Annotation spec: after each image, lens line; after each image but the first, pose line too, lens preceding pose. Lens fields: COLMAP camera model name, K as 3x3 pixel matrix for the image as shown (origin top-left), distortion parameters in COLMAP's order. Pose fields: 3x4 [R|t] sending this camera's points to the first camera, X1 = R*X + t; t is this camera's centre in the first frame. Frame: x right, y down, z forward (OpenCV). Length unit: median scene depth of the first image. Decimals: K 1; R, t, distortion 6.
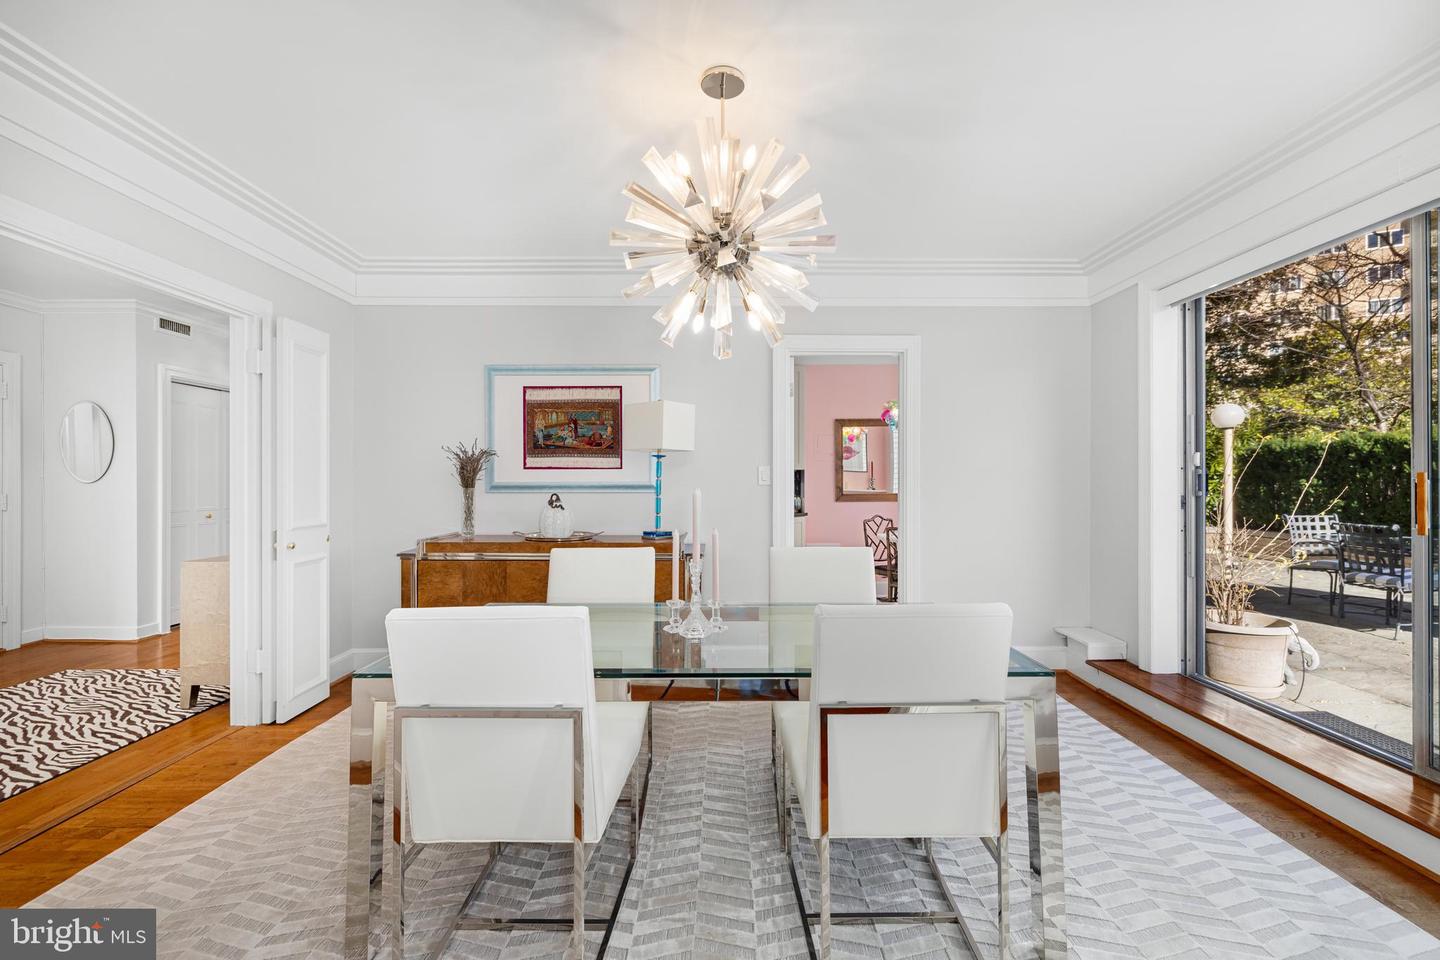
lens RADIAL K [[600.7, 0, 731.9], [0, 600.7, 475.5], [0, 0, 1]] dist [-0.000289, -0.000133]
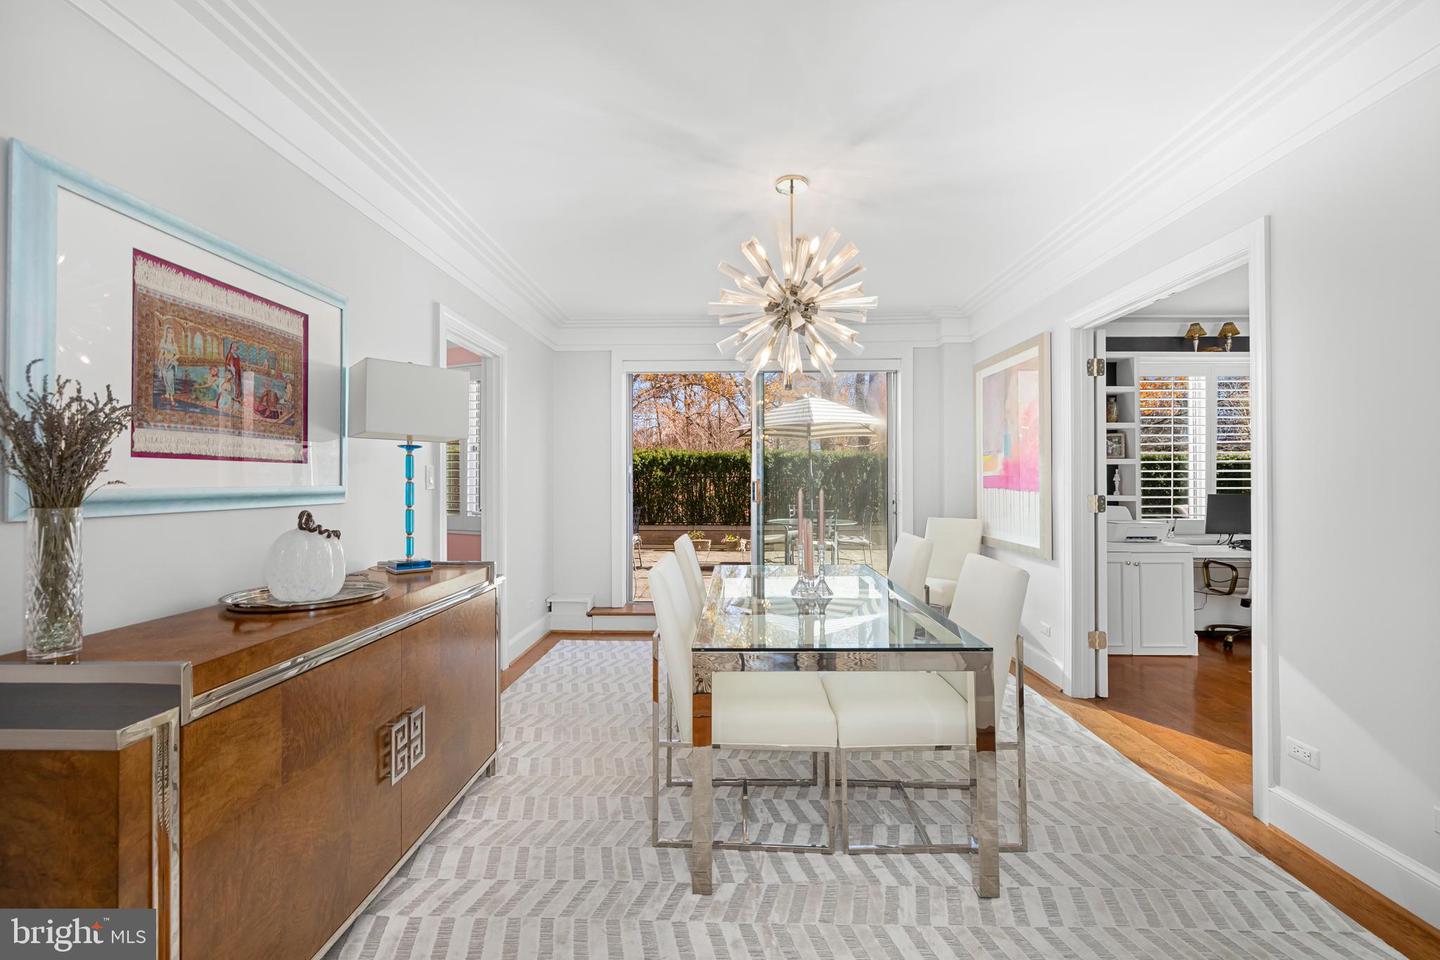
lens RADIAL K [[600.7, 0, 721.2], [0, 600.7, 478.6], [0, 0, 1]] dist [-0.000289, -0.000133]
pose [[0.036735, 0.006106, 0.999306, -0.729792], [-0.001813, 0.999980, -0.006043, 0.005951], [-0.999323, -0.001590, 0.036745, 0.594233]]
